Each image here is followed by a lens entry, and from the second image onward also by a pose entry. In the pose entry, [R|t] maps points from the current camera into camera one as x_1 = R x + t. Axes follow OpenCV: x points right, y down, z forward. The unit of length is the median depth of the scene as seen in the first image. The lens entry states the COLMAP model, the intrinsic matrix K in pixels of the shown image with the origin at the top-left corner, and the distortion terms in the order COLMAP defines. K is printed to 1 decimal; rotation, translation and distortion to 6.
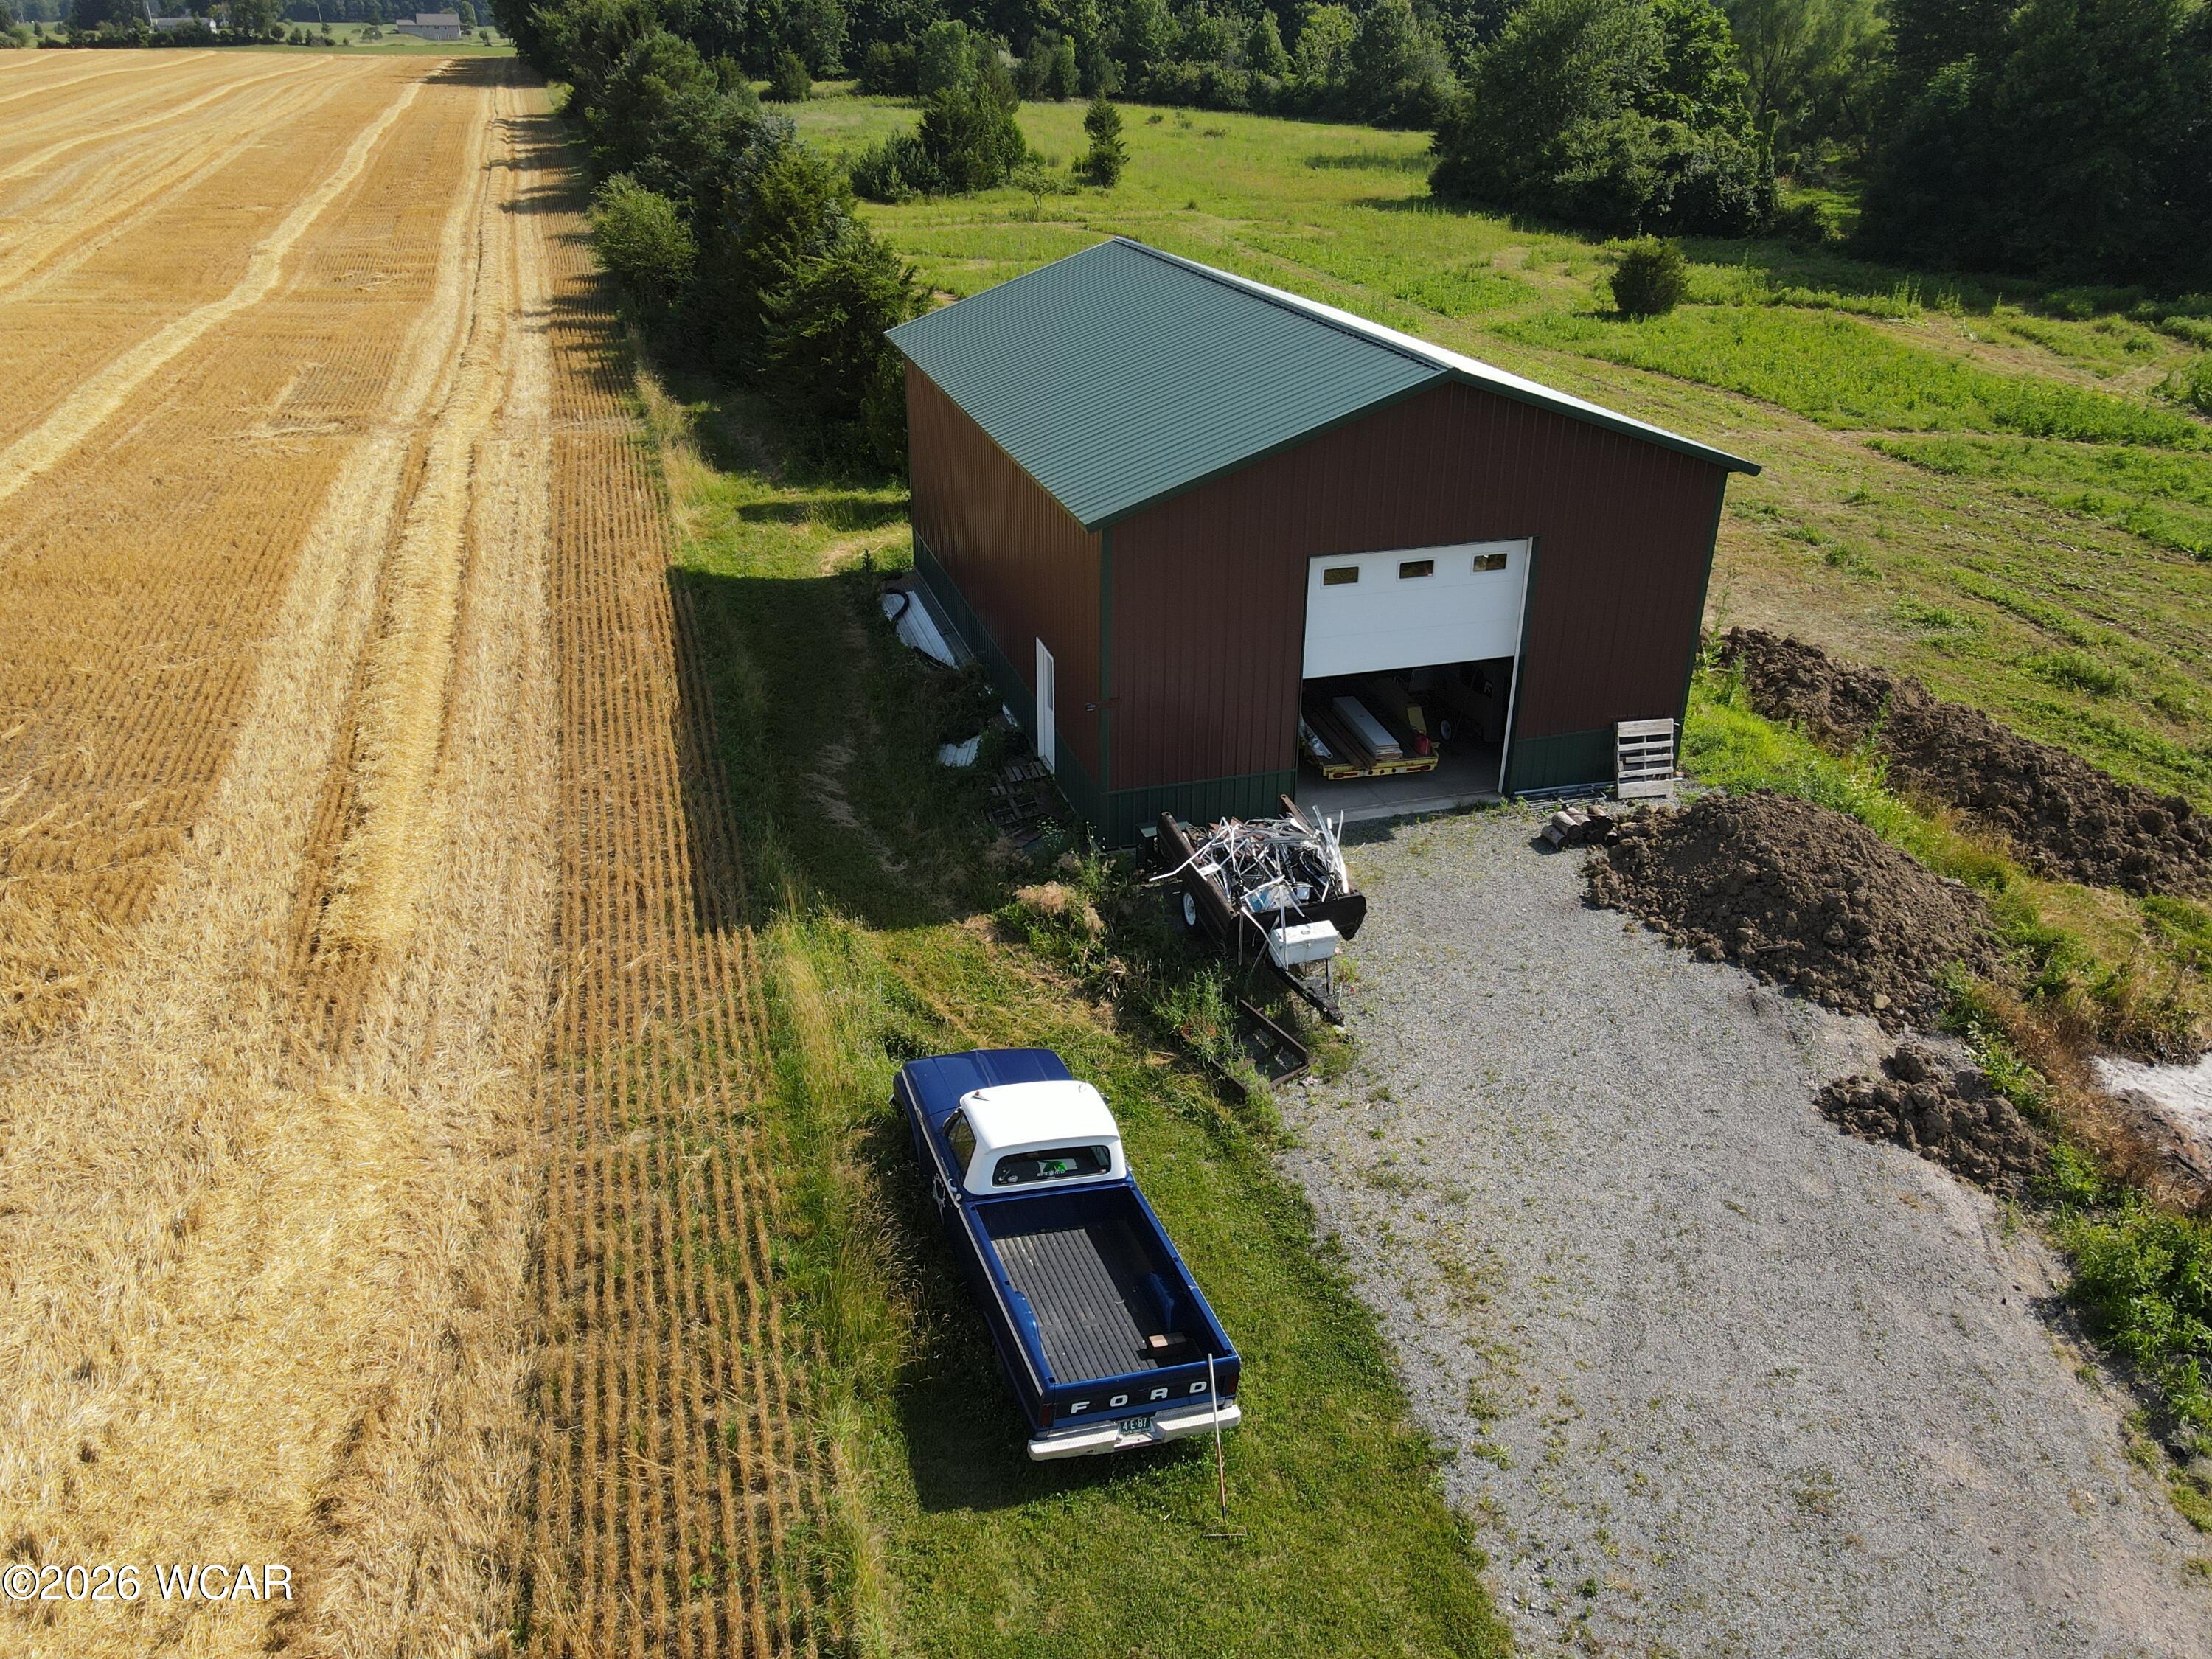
lens RADIAL K [[1594.1, 0, 1106.0], [0, 1594.1, 829.5], [0, 0, 1]] dist [0.016059, 0.000725]
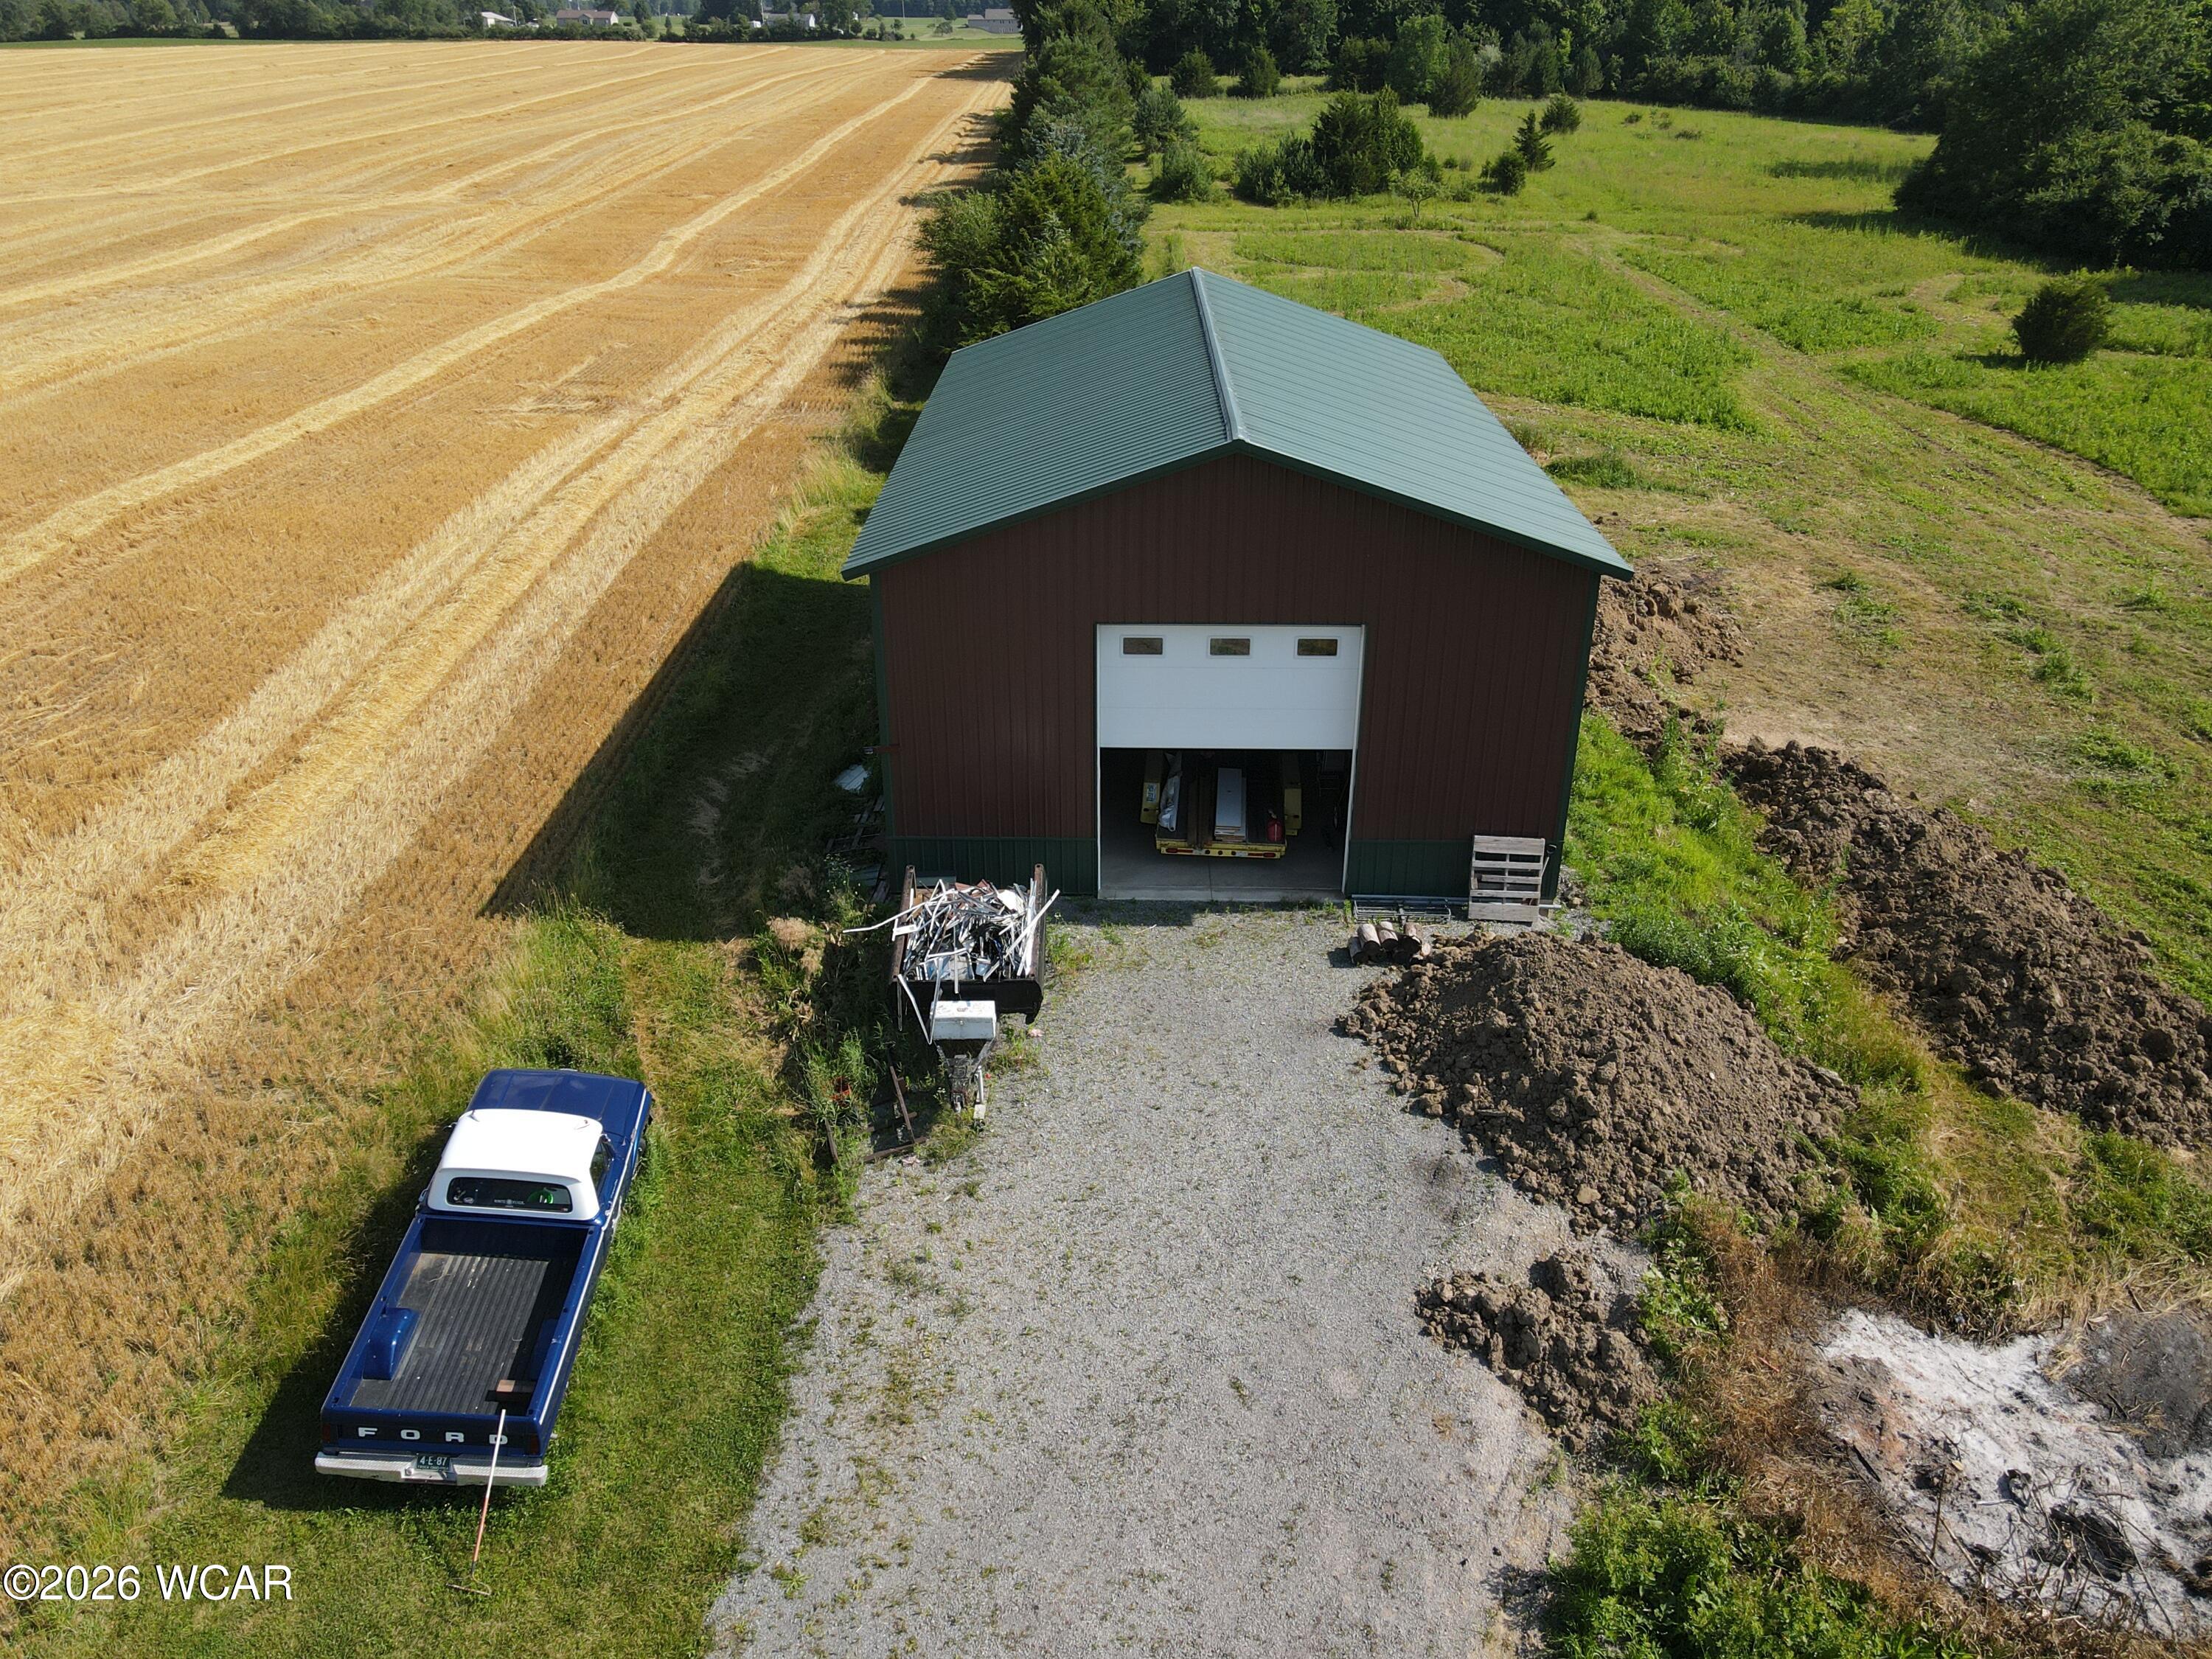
lens RADIAL K [[1601.5, 0, 1106.0], [0, 1601.5, 829.5], [0, 0, 1]] dist [0.018991, -0.015516]
pose [[0.952066, 0.135738, -0.274127, 0.368808], [-0.134614, 0.990631, 0.023000, -0.062866], [0.274681, 0.015004, 0.961418, 0.064321]]
